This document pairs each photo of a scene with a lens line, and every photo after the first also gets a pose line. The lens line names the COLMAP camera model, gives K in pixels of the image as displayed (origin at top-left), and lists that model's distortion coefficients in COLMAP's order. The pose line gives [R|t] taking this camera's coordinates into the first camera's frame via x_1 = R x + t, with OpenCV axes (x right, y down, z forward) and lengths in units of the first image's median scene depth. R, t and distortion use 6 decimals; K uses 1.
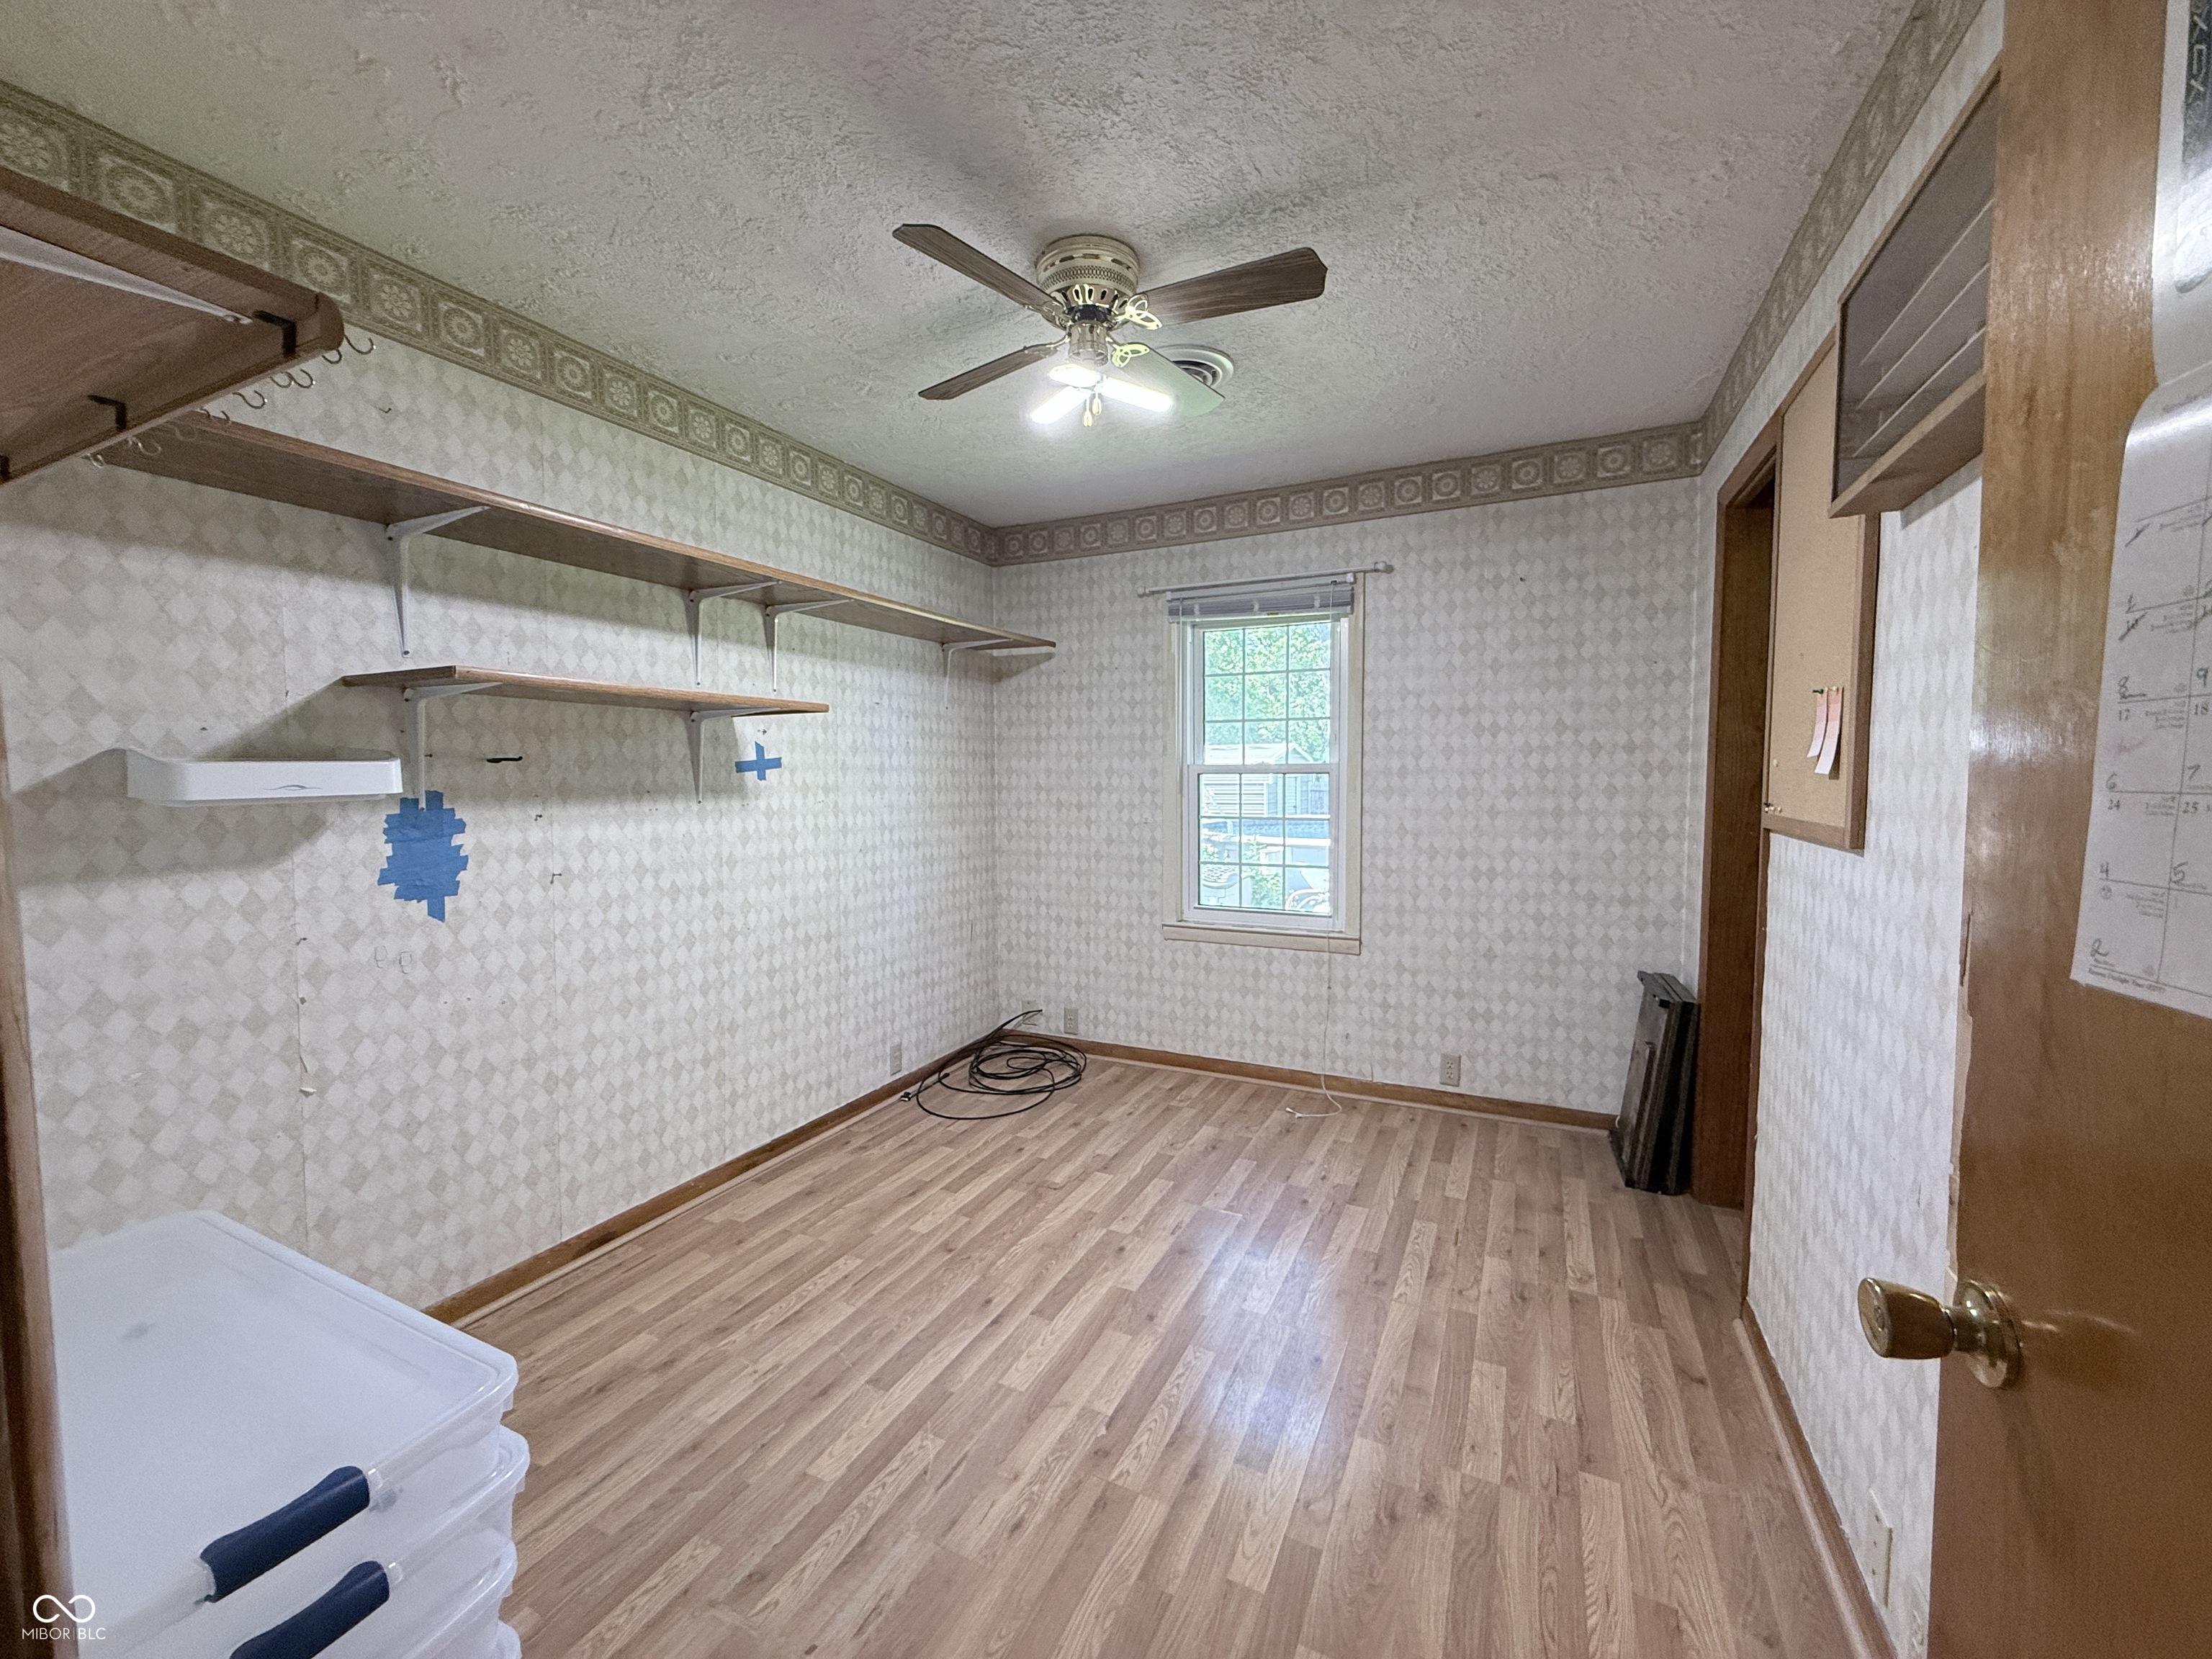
lens RADIAL K [[882.6, 0, 1101.1], [0, 882.6, 827.9], [0, 0, 1]] dist [0.000705, 0.000239]
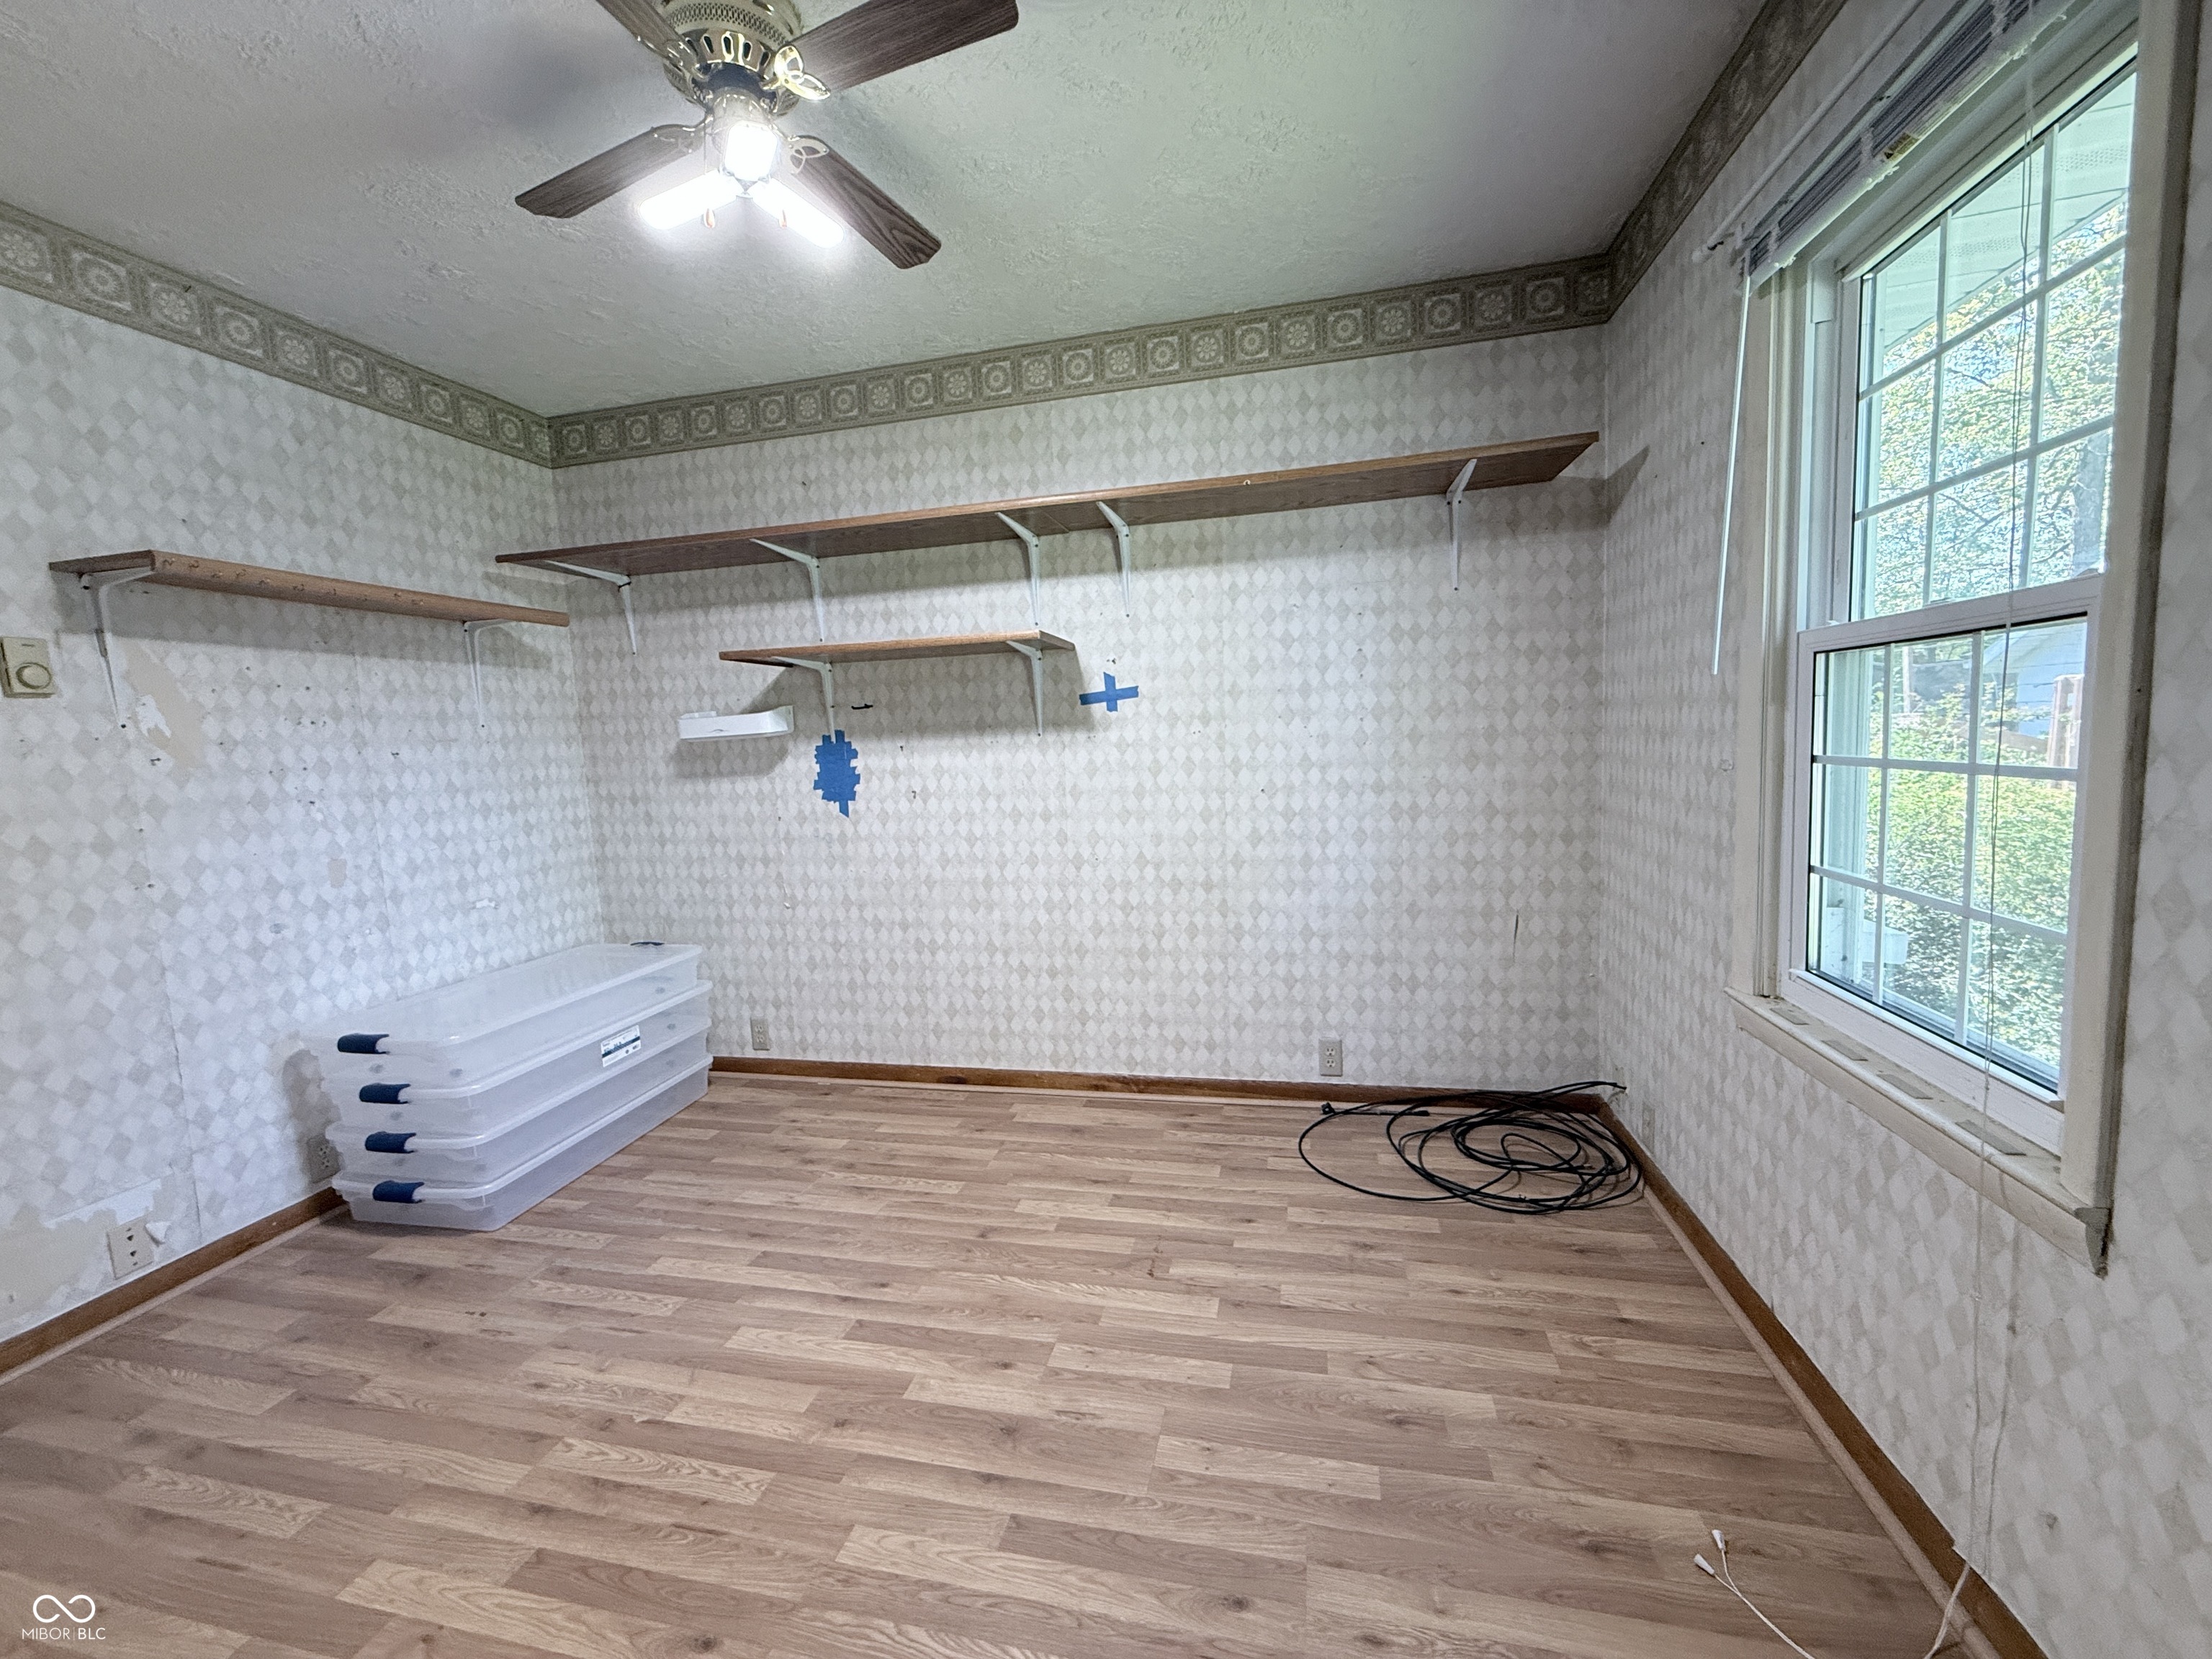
lens RADIAL K [[882.6, 0, 1097.4], [0, 882.6, 828.1], [0, 0, 1]] dist [0.000705, 0.000239]
pose [[0.221673, 0.096518, -0.970333, 0.636727], [-0.016384, 0.995318, 0.095260, -0.020194], [0.974983, -0.005218, 0.222216, 0.849423]]
